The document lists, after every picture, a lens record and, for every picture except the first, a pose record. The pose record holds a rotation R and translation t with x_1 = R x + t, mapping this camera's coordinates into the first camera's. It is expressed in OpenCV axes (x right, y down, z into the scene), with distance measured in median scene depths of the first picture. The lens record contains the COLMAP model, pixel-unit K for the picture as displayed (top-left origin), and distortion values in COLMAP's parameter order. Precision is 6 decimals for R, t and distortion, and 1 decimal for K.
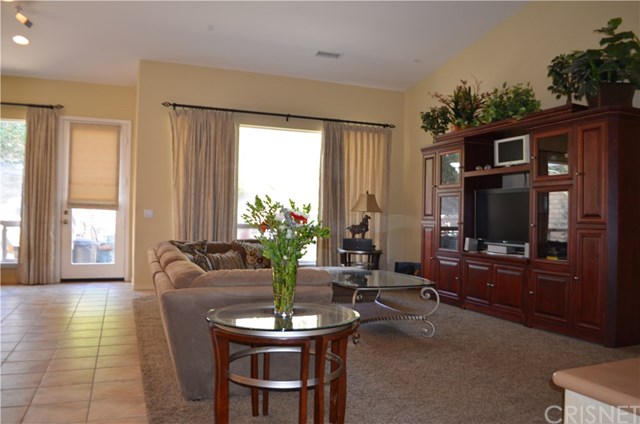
lens RADIAL K [[497.1, 0, 323.7], [0, 497.1, 215.5], [0, 0, 1]] dist [-0.086653, 0.011120]
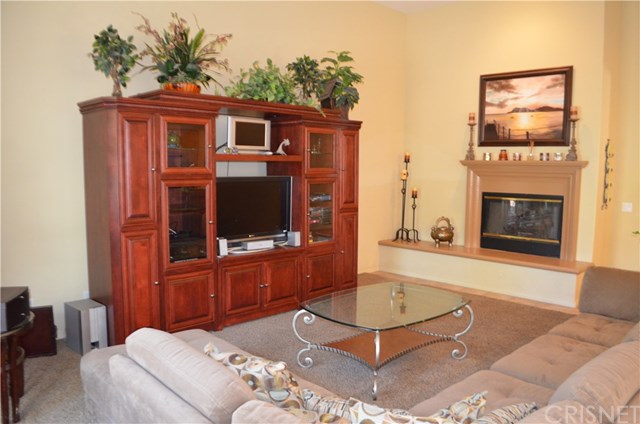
lens RADIAL K [[497.1, 0, 323.7], [0, 497.1, 215.5], [0, 0, 1]] dist [-0.086653, 0.011120]
pose [[-0.377932, -0.118652, 0.918199, -0.451369], [-0.022678, 0.992643, 0.118938, -0.083379], [-0.925556, 0.024128, -0.377842, 1.074862]]
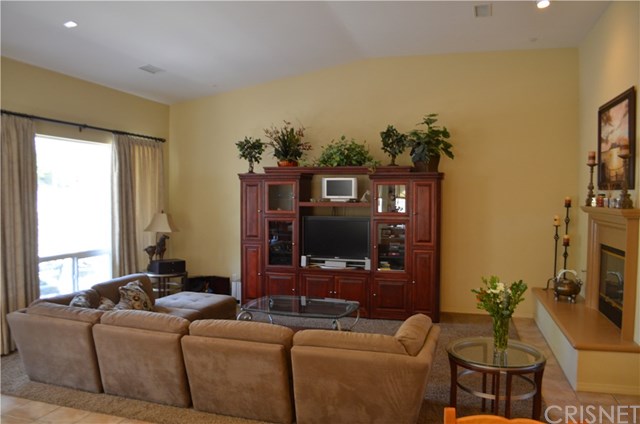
lens RADIAL K [[497.1, 0, 323.7], [0, 497.1, 215.5], [0, 0, 1]] dist [-0.086653, 0.011120]
pose [[0.616224, -0.047052, 0.786164, -0.605570], [0.002251, 0.998315, 0.057985, -0.118999], [-0.787568, -0.033962, 0.615291, 0.191784]]
